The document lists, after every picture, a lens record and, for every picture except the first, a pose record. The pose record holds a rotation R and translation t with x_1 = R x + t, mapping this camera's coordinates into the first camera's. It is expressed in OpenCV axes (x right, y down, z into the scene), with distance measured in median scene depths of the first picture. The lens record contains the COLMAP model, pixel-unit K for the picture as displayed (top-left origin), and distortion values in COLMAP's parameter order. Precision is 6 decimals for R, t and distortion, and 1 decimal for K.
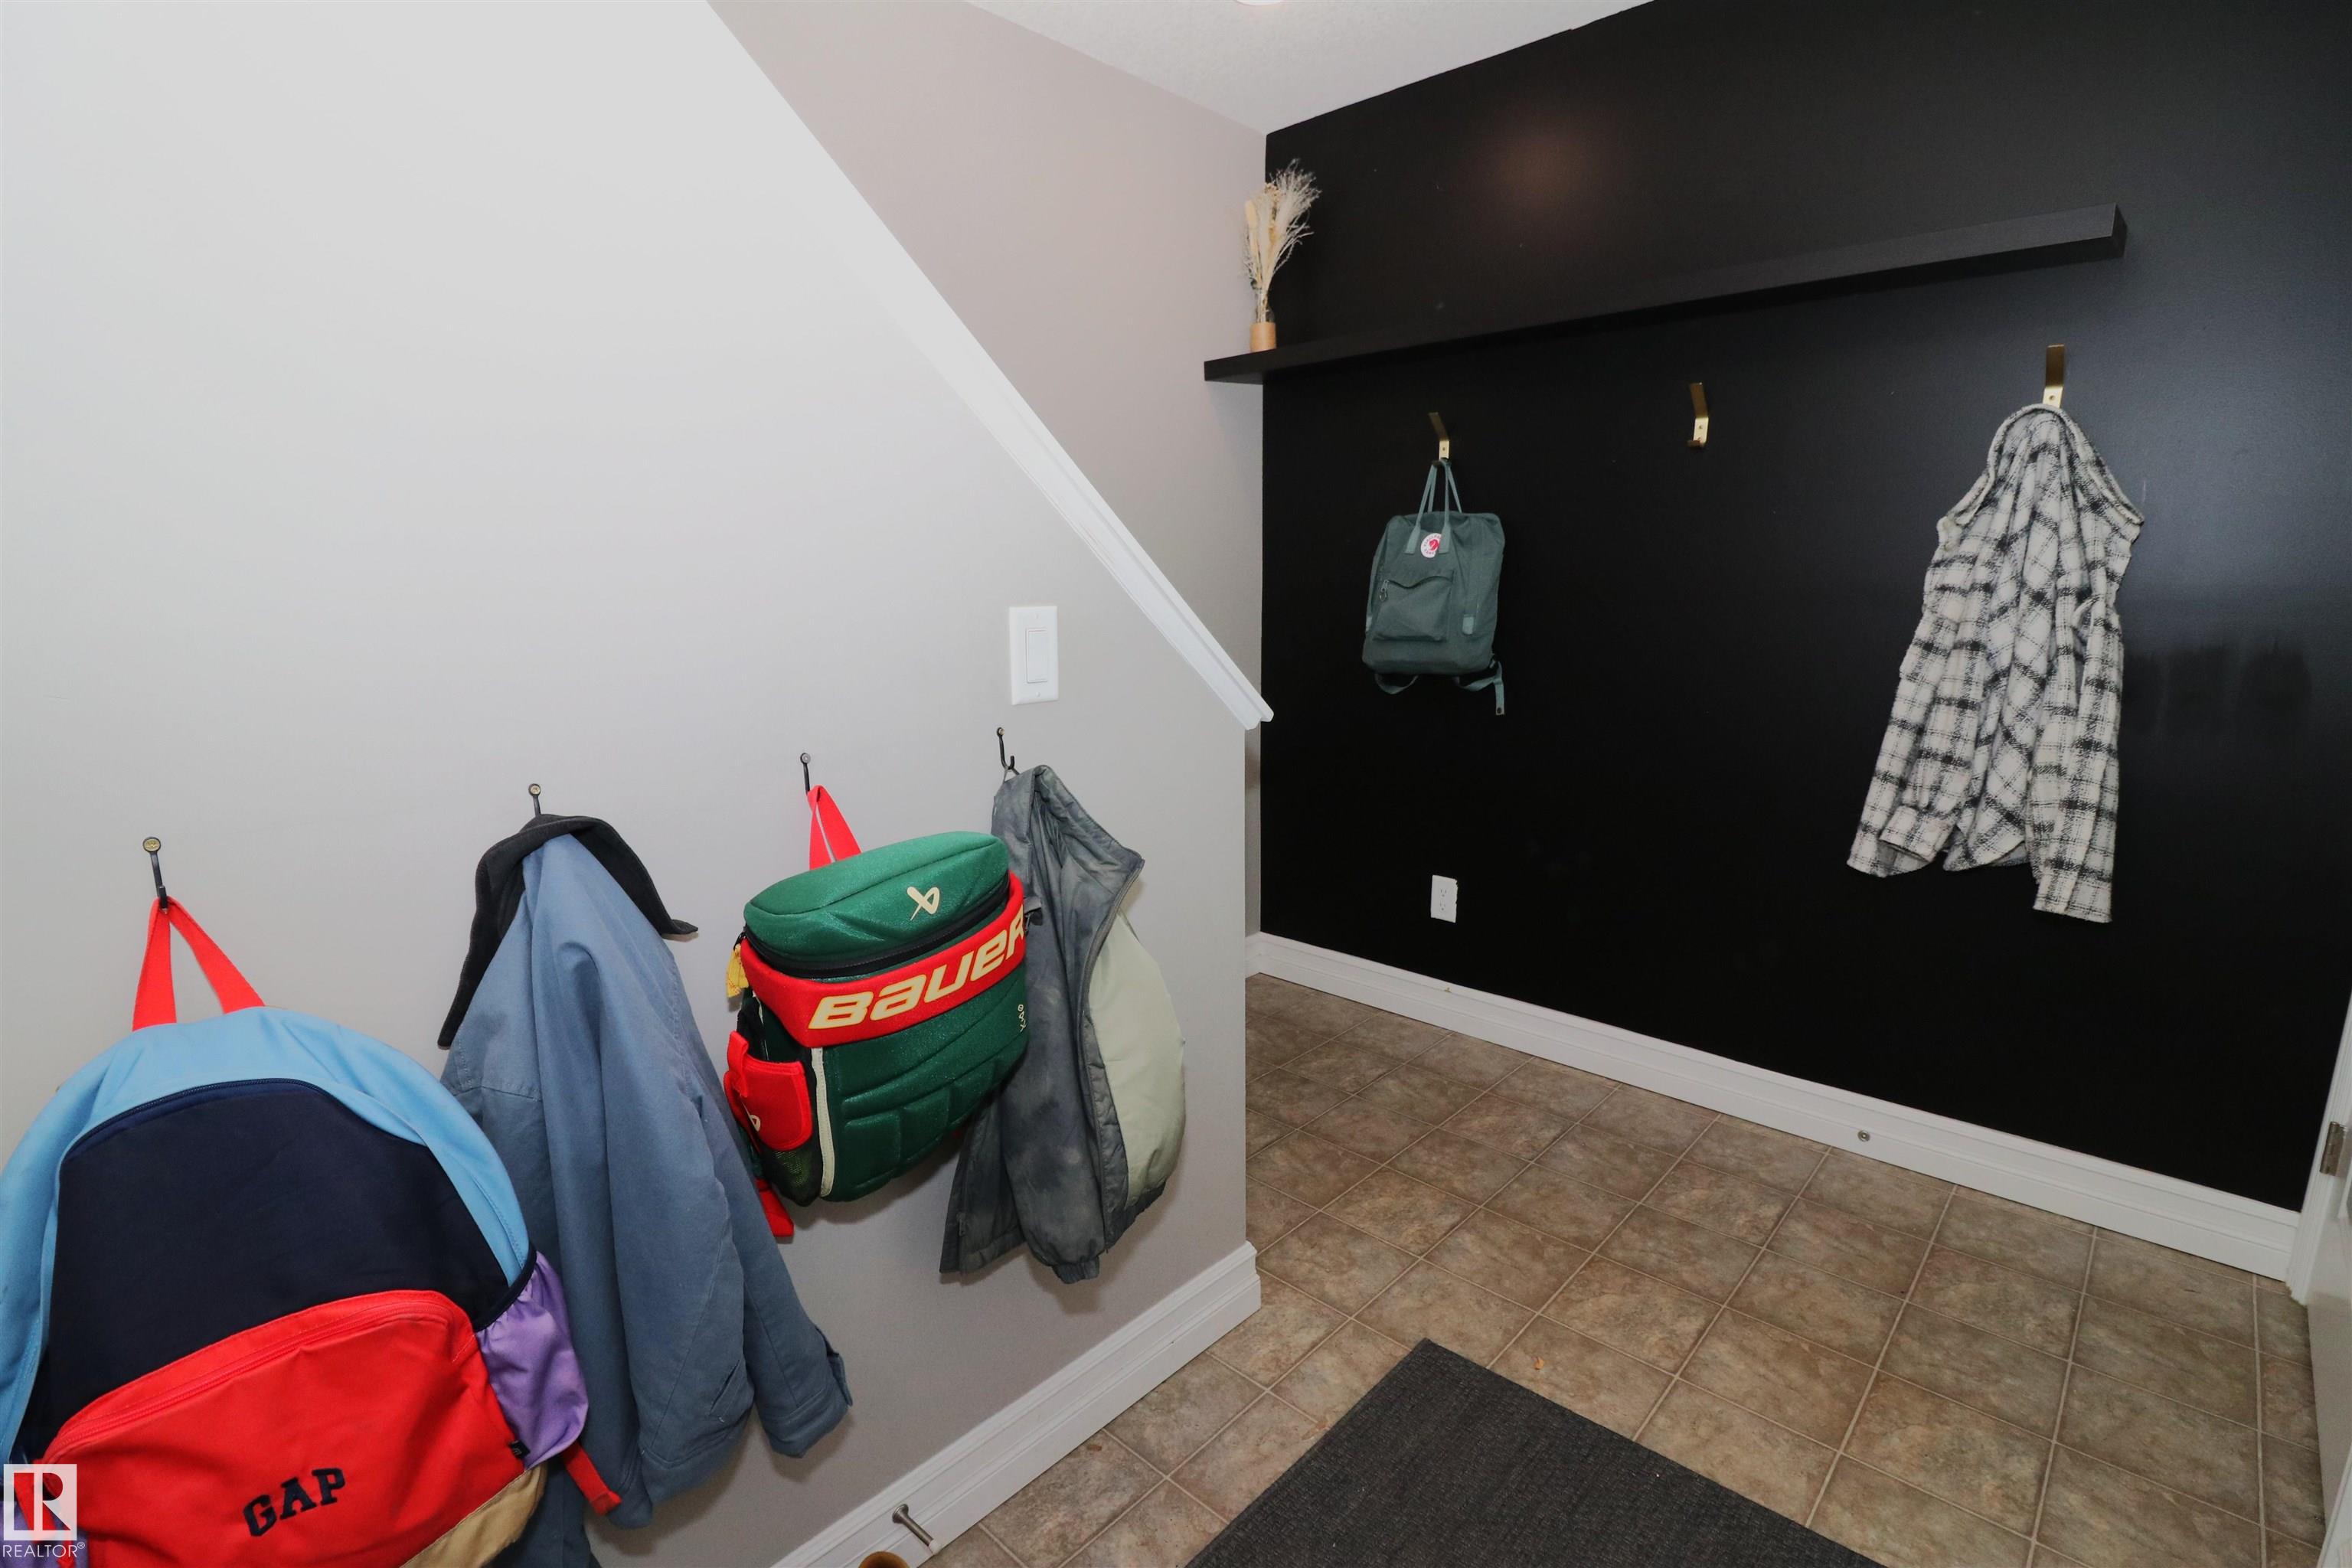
lens RADIAL K [[1093.3, 0, 1175.1], [0, 1093.3, 791.1], [0, 0, 1]] dist [0.000384, -0.011739]
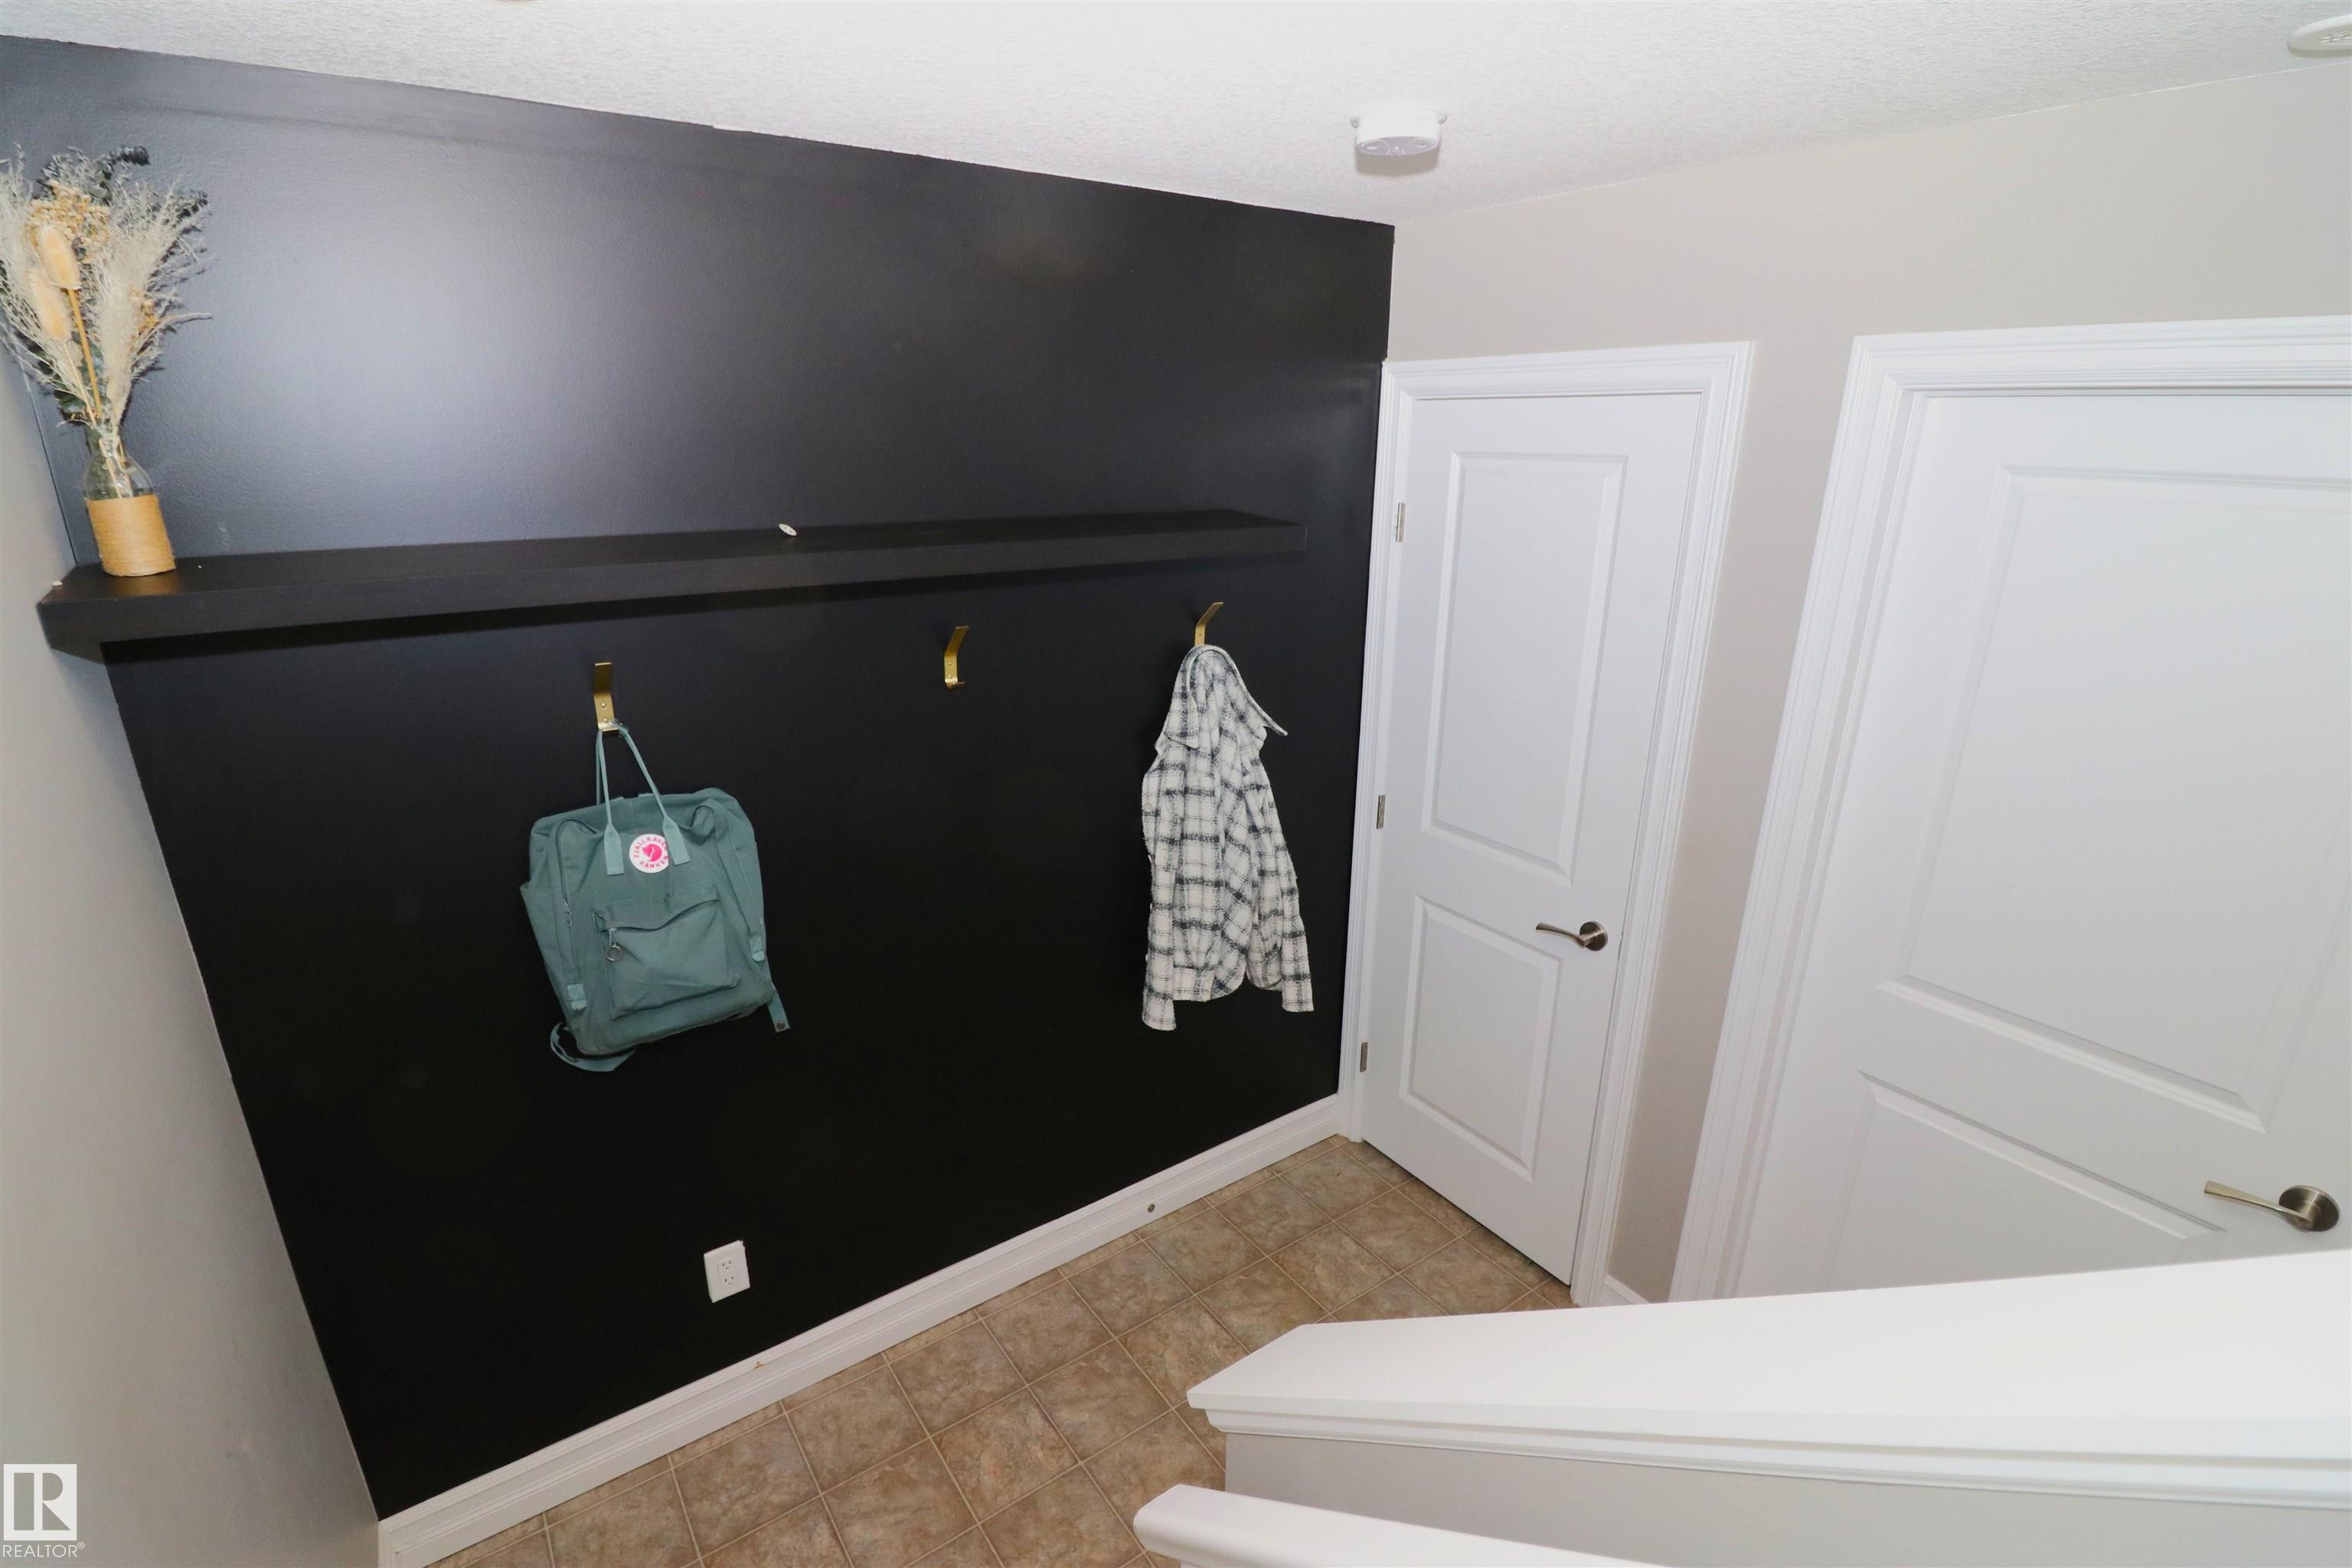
lens RADIAL K [[1093.3, 0, 1175.1], [0, 1093.3, 791.1], [0, 0, 1]] dist [0.000384, -0.011739]
pose [[0.193071, -0.308188, 0.931528, -0.388630], [0.171545, 0.945370, 0.277213, -0.493519], [-0.966072, 0.106277, 0.235392, 0.679967]]
